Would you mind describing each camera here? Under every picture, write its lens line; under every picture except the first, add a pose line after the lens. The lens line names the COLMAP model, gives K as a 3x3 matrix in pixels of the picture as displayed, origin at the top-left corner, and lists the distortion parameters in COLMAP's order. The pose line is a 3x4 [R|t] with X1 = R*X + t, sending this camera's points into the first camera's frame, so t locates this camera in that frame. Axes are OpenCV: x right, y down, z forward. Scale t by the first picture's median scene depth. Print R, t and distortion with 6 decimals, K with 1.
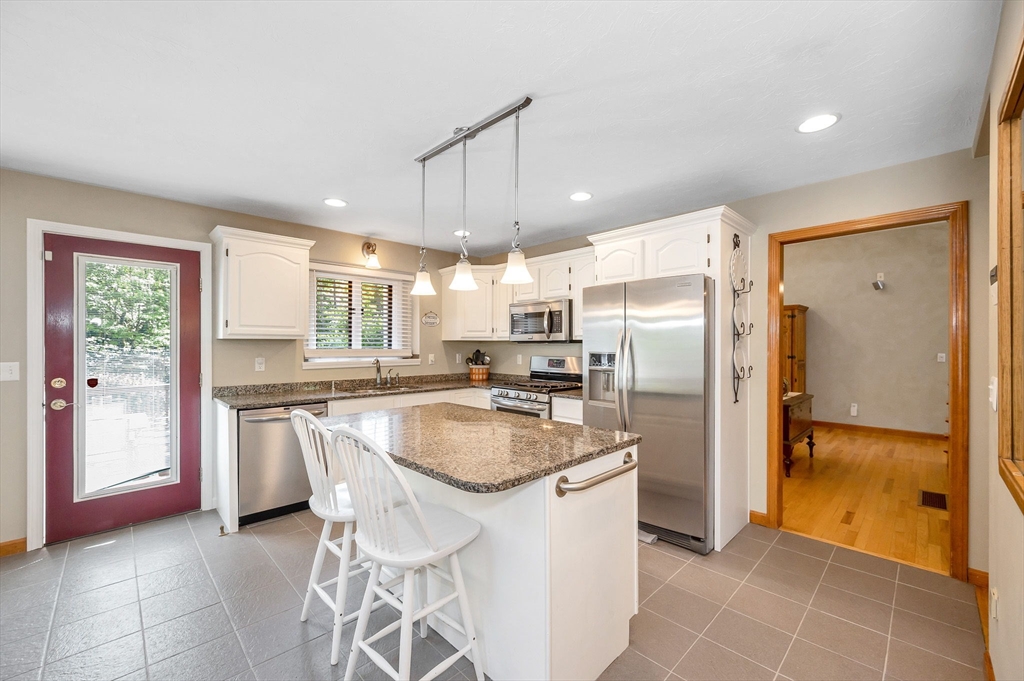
lens RADIAL K [[409.5, 0, 512.0], [0, 409.5, 340.5], [0, 0, 1]] dist [-0.000208, 0.000002]
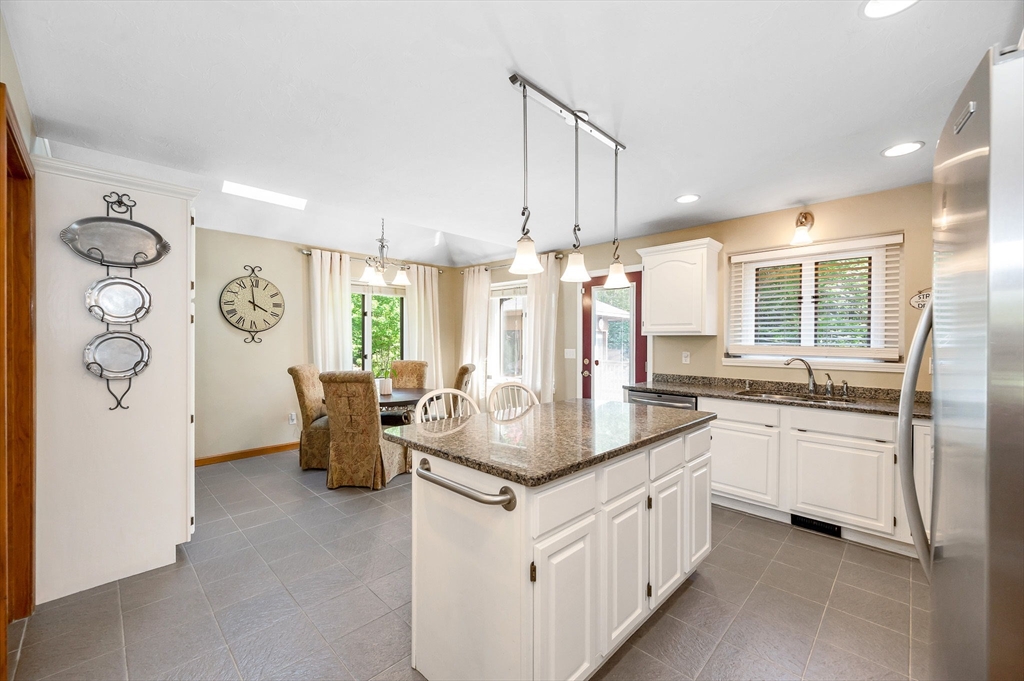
lens RADIAL K [[414.6, 0, 530.6], [0, 414.6, 342.7], [0, 0, 1]] dist [-0.000166, 0.000000]
pose [[0.046083, 0.006792, -0.998915, 0.487808], [0.004540, 0.999965, 0.007009, 0.006348], [0.998927, -0.004858, 0.046051, 0.485187]]
